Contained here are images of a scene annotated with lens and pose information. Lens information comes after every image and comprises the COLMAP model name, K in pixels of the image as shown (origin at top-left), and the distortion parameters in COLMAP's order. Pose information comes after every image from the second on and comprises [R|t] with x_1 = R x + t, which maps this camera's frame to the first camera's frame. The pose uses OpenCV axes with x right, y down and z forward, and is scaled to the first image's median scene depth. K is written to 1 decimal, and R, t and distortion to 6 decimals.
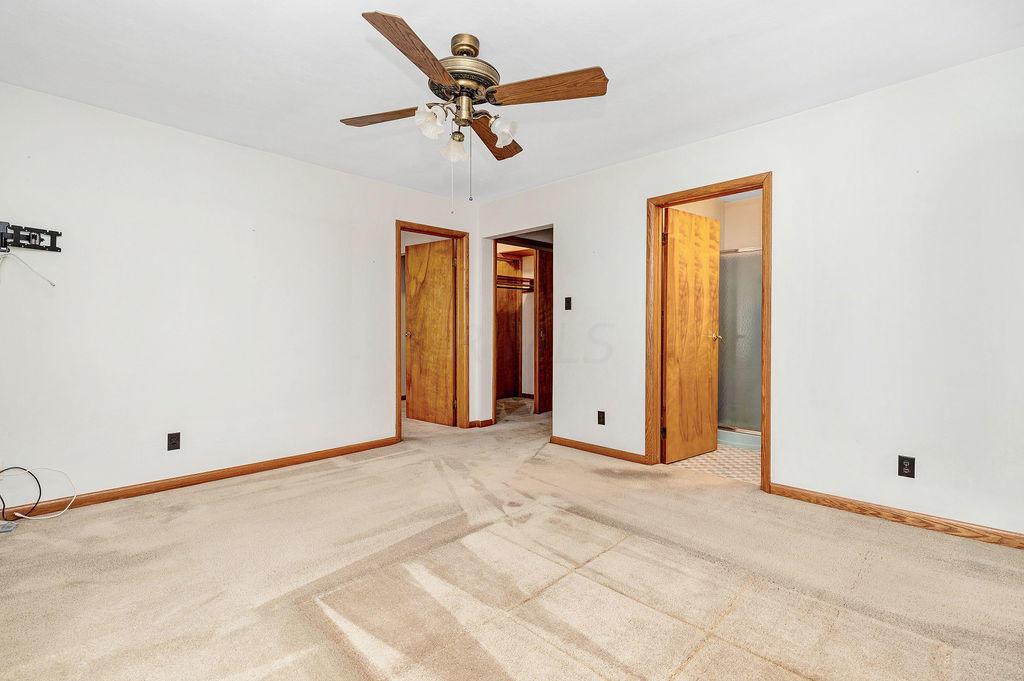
lens RADIAL K [[466.1, 0, 503.8], [0, 466.1, 336.9], [0, 0, 1]] dist [0.002943, 0.000141]
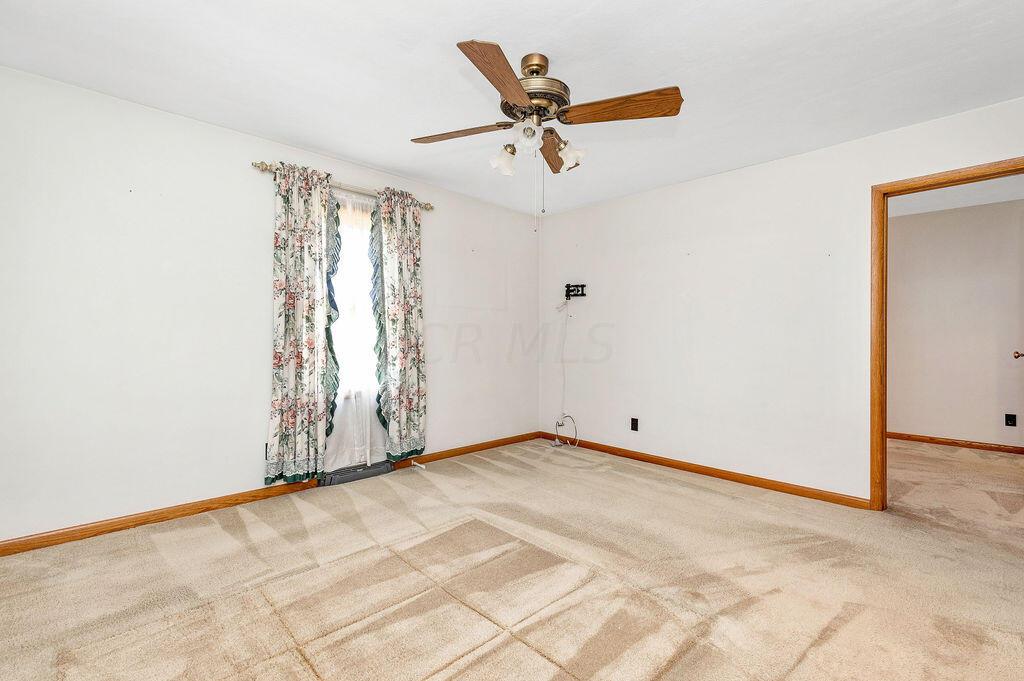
lens RADIAL K [[466.1, 0, 503.8], [0, 466.1, 336.9], [0, 0, 1]] dist [0.002943, 0.000141]
pose [[-0.023532, -0.001882, -0.999721, 0.734713], [-0.018812, 0.999822, -0.001439, -0.024243], [0.999546, 0.018773, -0.023563, 0.733415]]
